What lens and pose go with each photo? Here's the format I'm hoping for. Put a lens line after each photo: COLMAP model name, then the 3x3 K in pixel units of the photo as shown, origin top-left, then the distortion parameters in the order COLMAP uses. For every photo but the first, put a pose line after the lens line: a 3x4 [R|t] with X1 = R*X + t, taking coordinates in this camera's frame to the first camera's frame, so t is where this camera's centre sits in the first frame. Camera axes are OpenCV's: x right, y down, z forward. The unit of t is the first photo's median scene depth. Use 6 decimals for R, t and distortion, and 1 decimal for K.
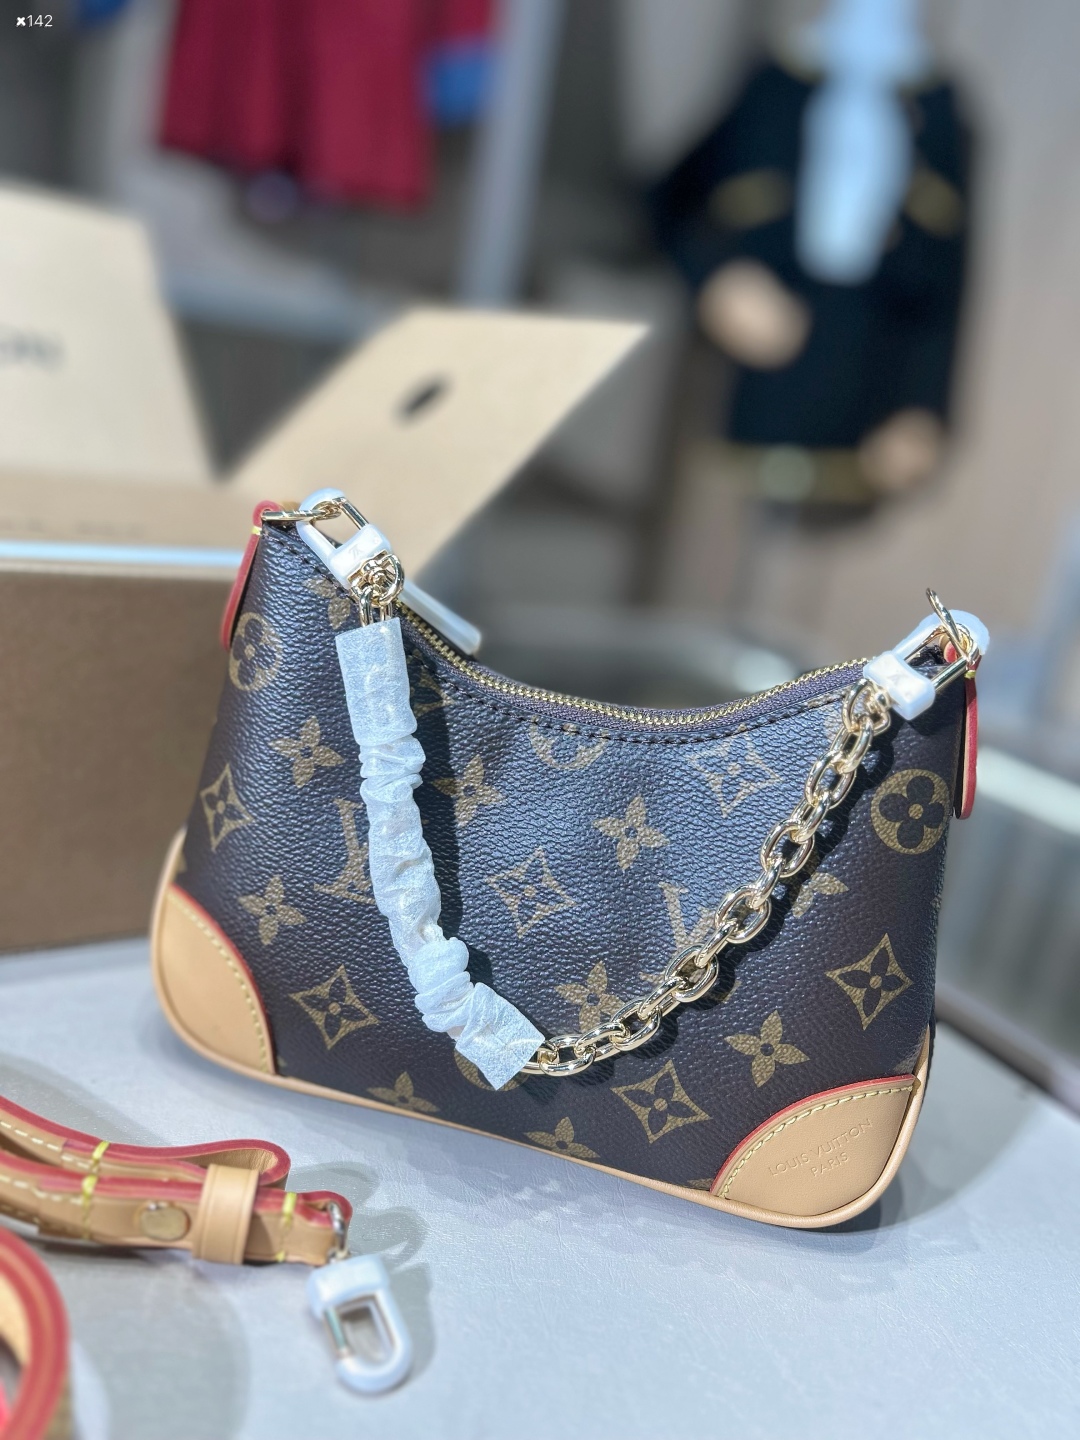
lens RADIAL K [[1141.6, 0, 544.6], [0, 1141.6, 720.1], [0, 0, 1]] dist [-0.017920, 0.025896]
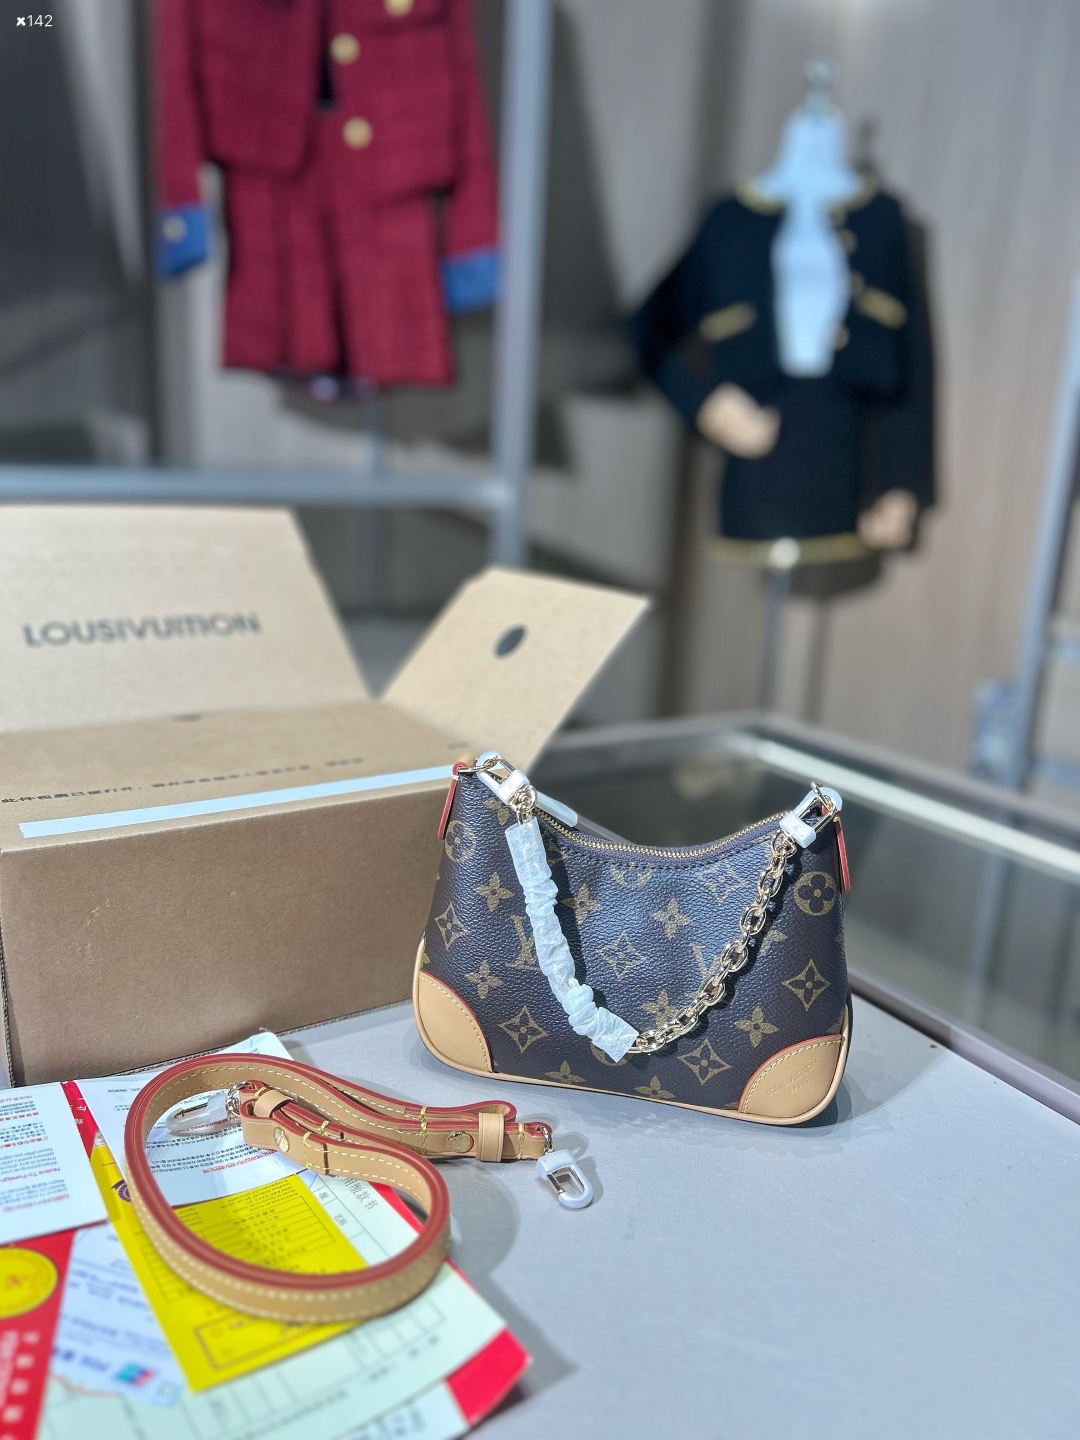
lens RADIAL K [[1117.5, 0, 541.0], [0, 1117.5, 696.0], [0, 0, 1]] dist [0.015450, -0.014963]
pose [[0.992789, -0.113235, -0.039340, -0.023659], [0.110298, 0.991419, -0.070168, -0.157024], [0.046948, 0.065323, 0.996759, -0.862917]]
